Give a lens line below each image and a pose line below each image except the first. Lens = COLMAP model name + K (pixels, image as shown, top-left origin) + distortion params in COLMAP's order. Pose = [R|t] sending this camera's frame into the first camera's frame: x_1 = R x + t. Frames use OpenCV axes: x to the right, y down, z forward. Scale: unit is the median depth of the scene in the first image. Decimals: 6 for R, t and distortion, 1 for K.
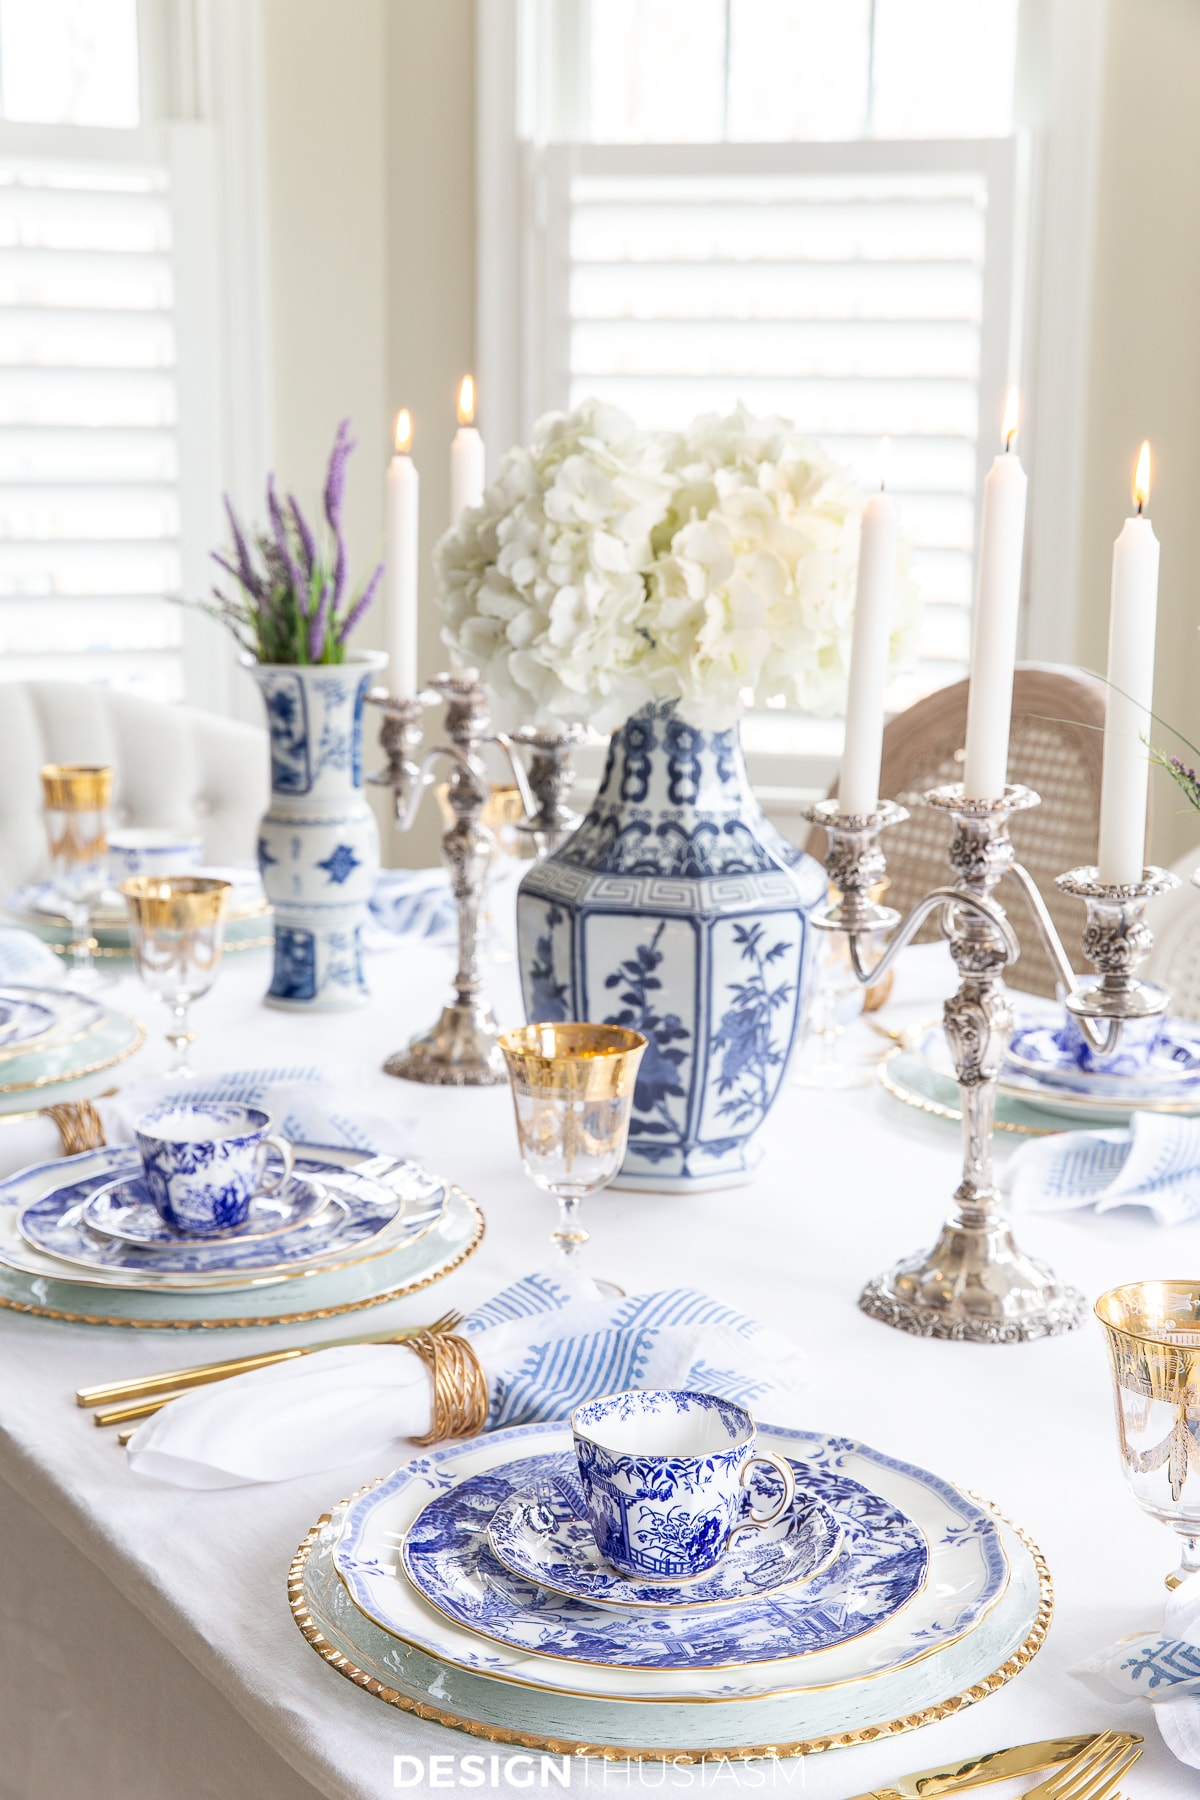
lens RADIAL K [[2717.0, 0, 632.3], [0, 2717.0, 936.3], [0, 0, 1]] dist [0.120310, 0.000000]
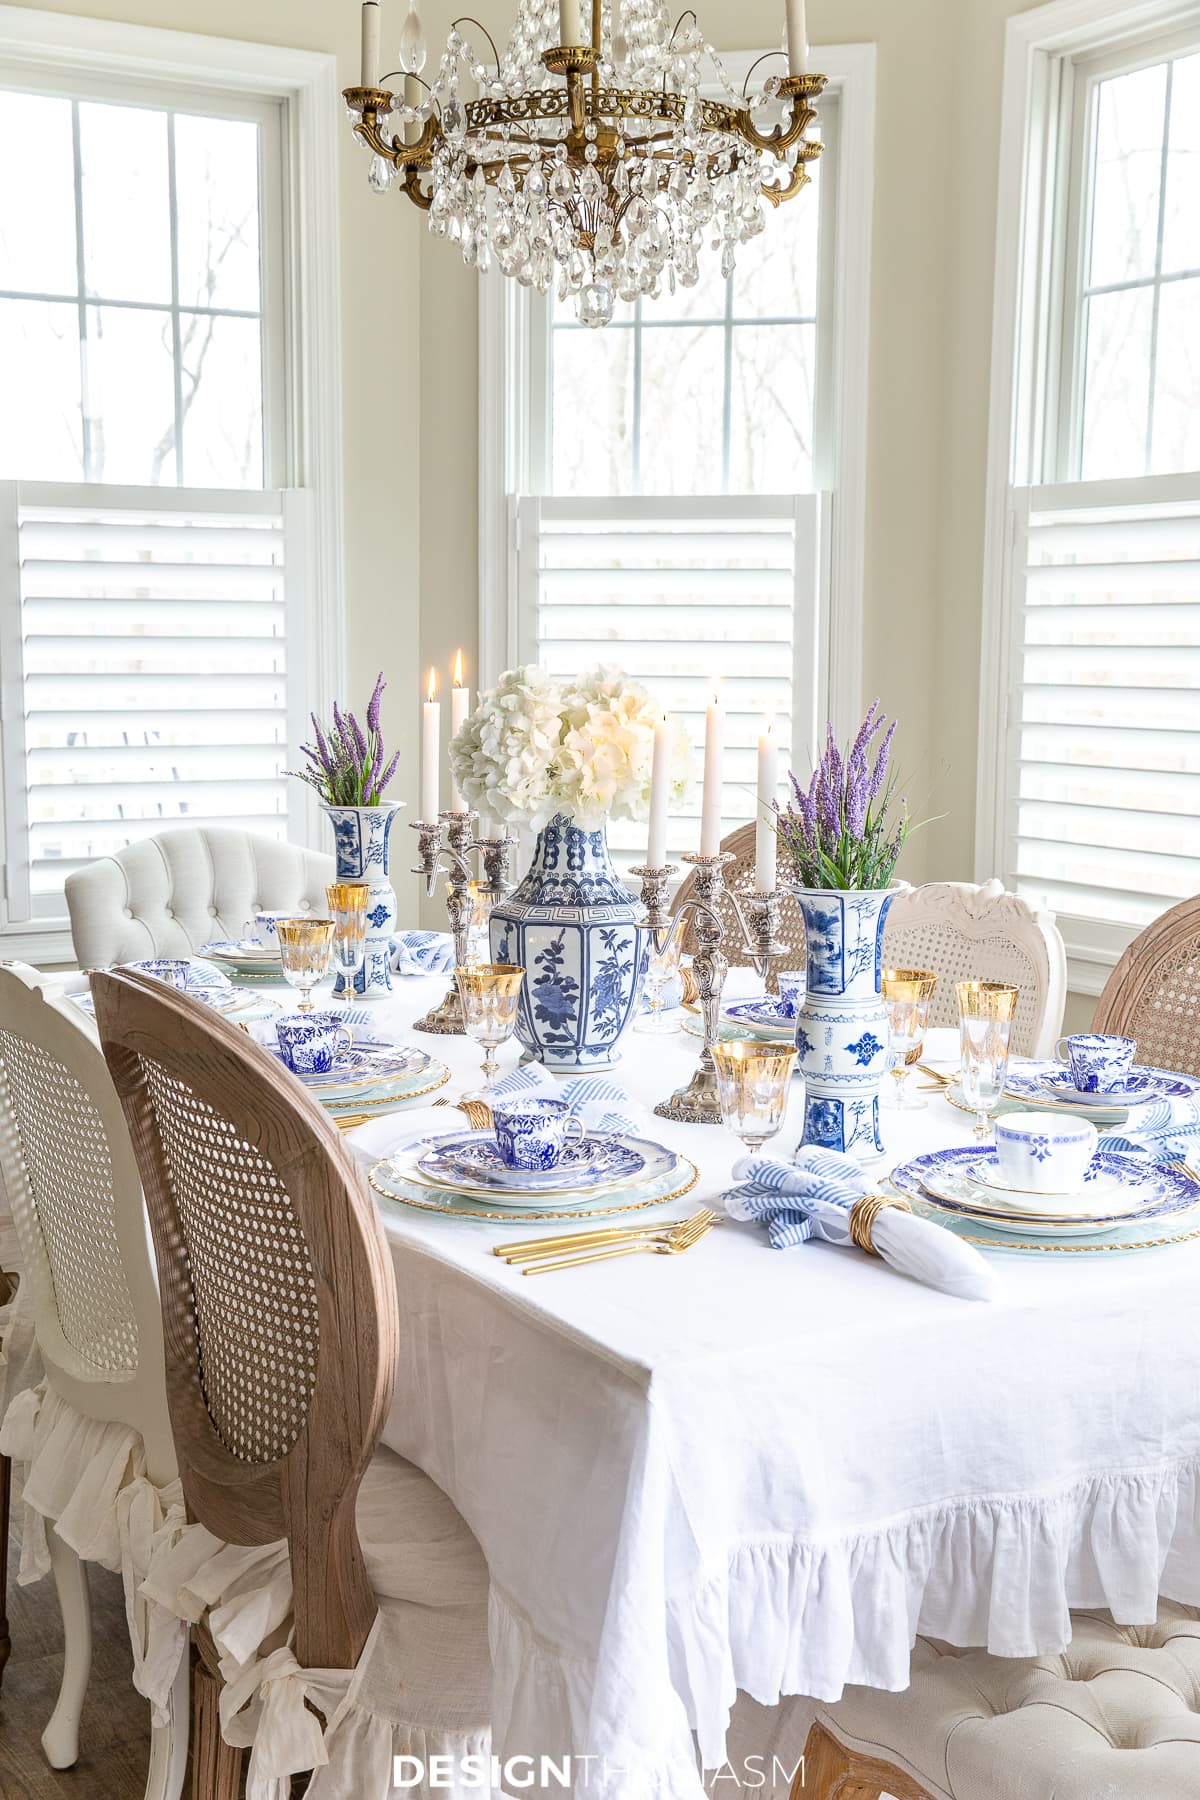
lens RADIAL K [[2133.6, 0, 592.8], [0, 2133.6, 887.9], [0, 0, 1]] dist [0.039263, 0.000000]
pose [[0.999950, -0.001828, -0.009842, 0.047470], [0.001064, 0.997027, -0.077049, 0.084326], [0.009954, 0.077035, 0.996979, -0.537702]]
